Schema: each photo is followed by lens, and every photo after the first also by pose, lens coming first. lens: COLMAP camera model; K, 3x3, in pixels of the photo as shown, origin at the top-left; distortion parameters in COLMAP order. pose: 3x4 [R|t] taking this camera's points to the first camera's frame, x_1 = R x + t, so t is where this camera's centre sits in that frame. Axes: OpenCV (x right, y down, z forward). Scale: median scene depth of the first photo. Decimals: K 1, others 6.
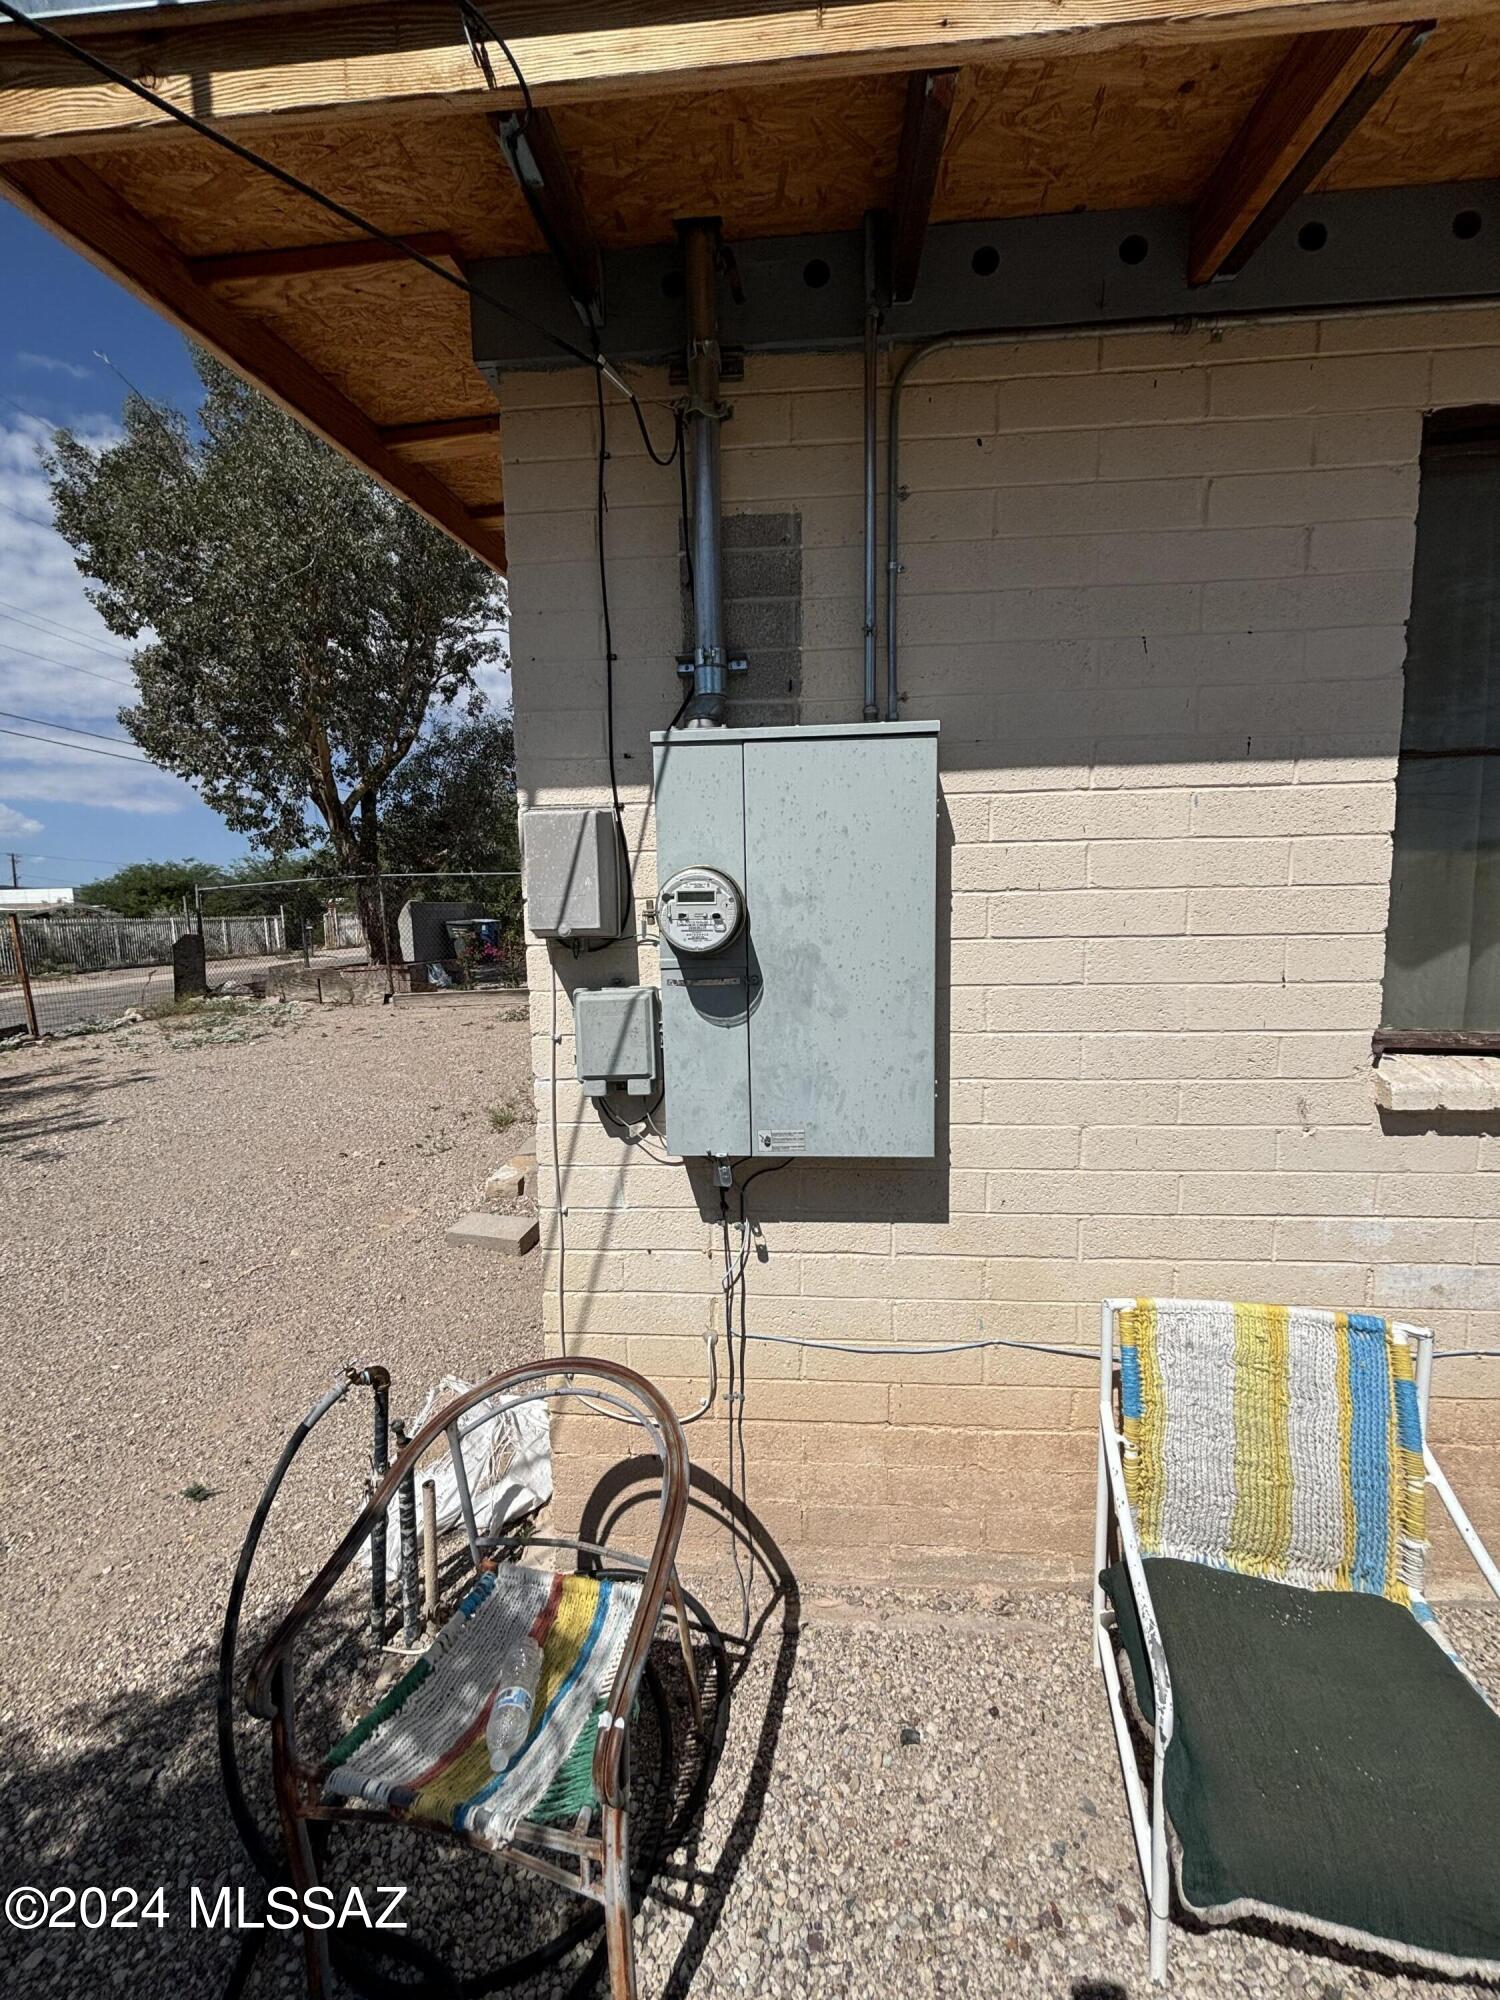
lens RADIAL K [[798.6, 0, 748.9], [0, 798.6, 987.1], [0, 0, 1]] dist [-0.009243, 0.003967]
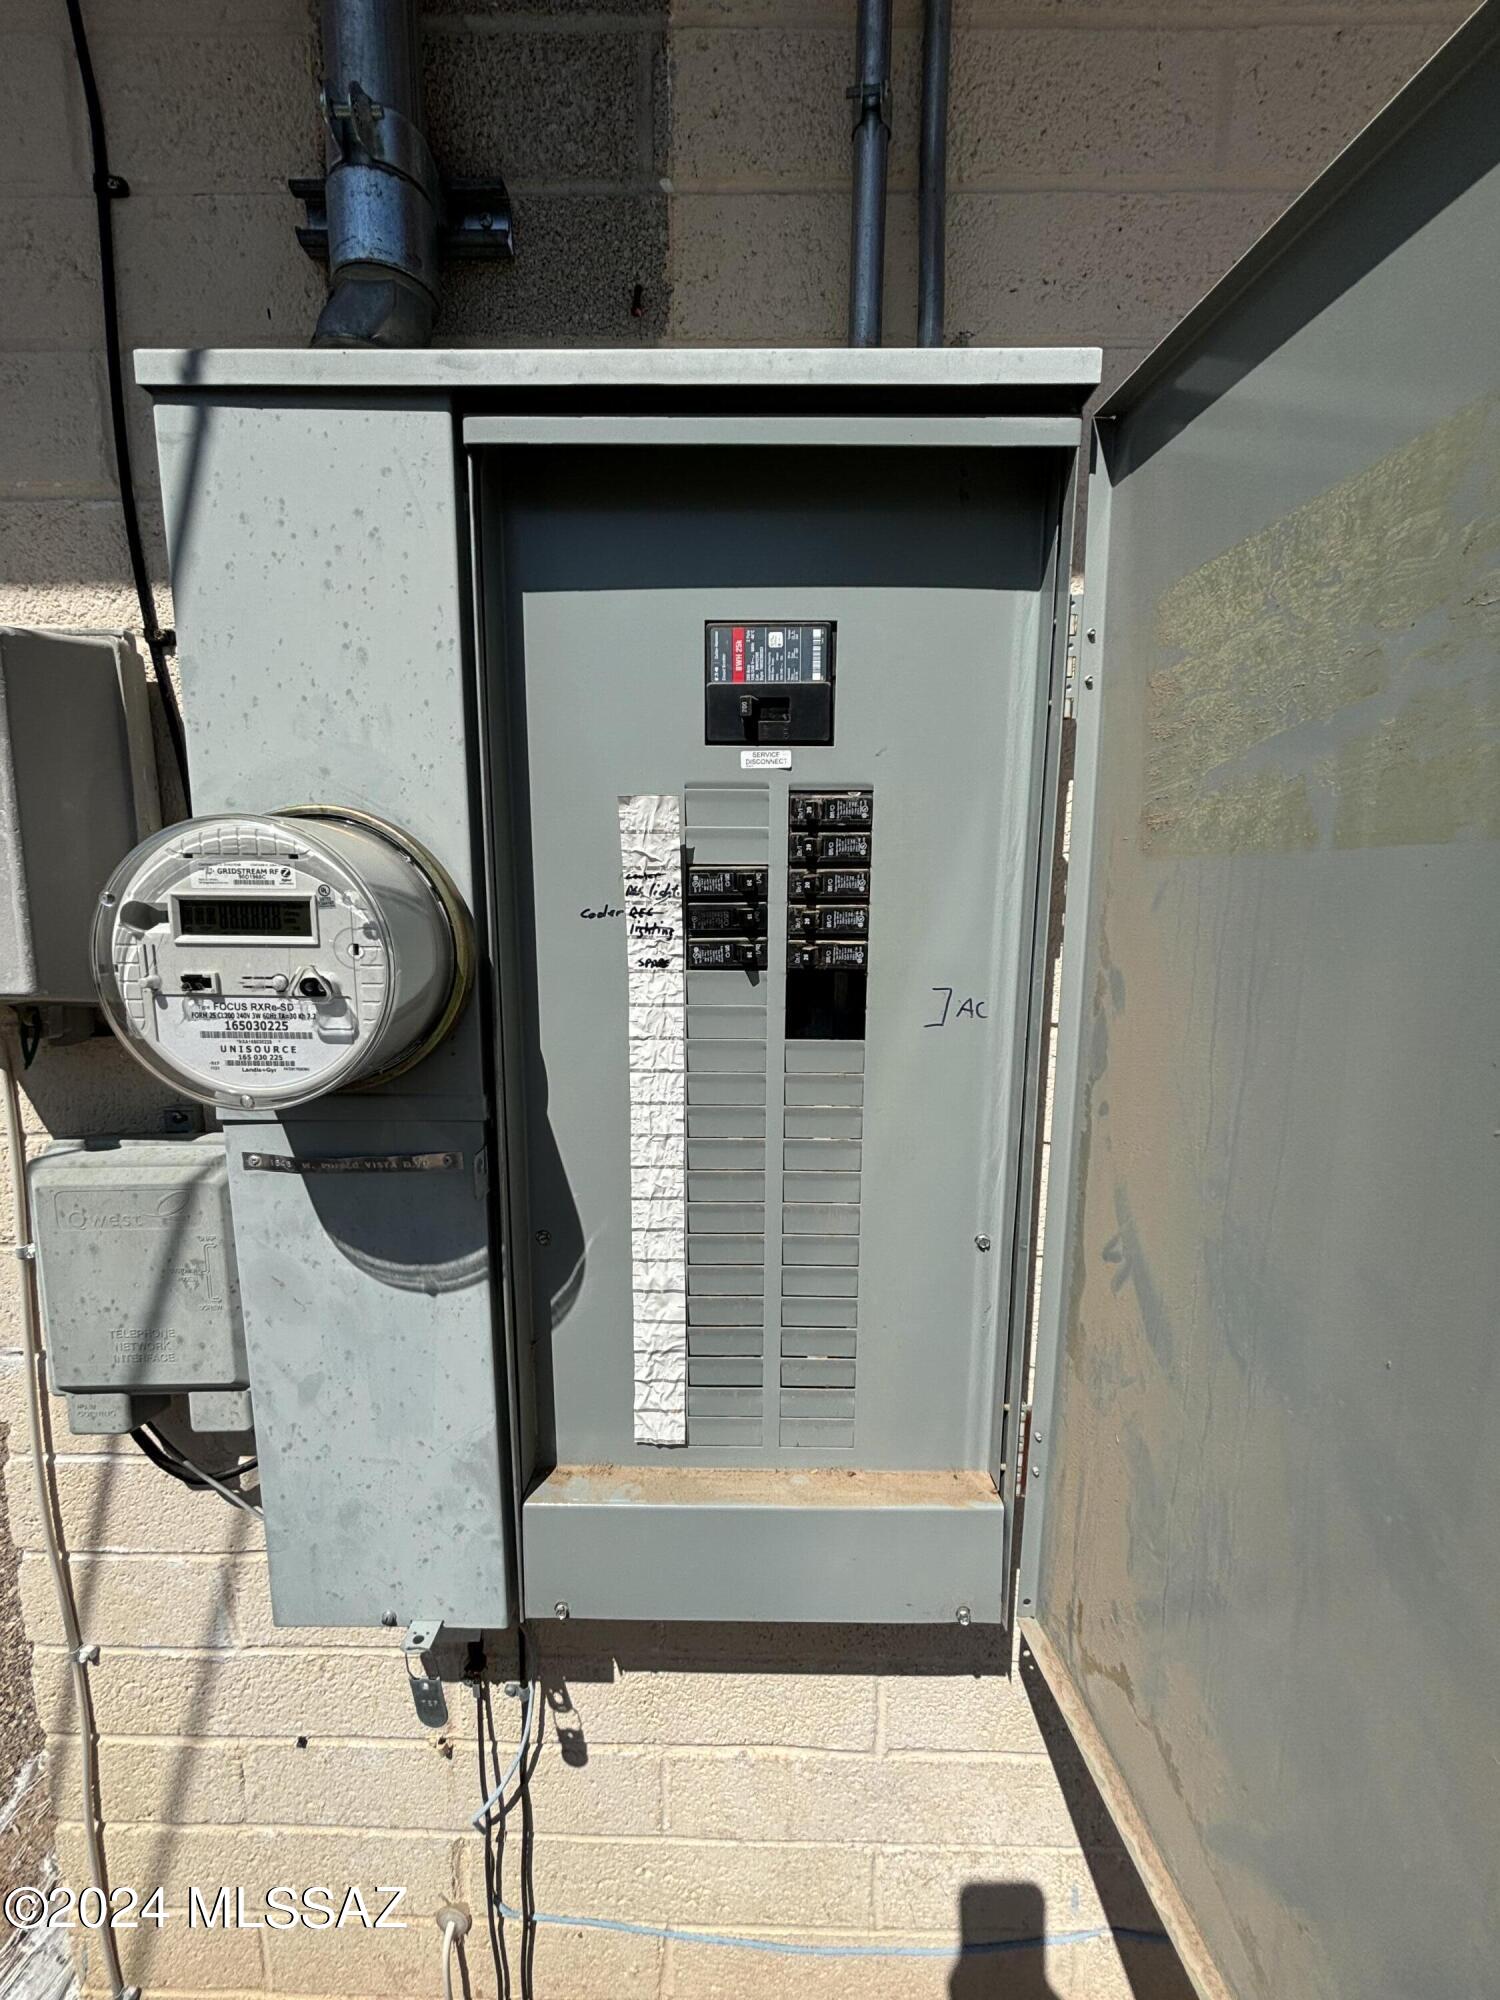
lens RADIAL K [[790.9, 0, 750.0], [0, 790.9, 1000.0], [0, 0, 1]] dist [0.020569, -0.011015]
pose [[0.997921, 0.014352, 0.062838, 0.078521], [-0.017569, 0.998547, 0.050952, -0.084742], [-0.062016, -0.051950, 0.996722, 0.591964]]
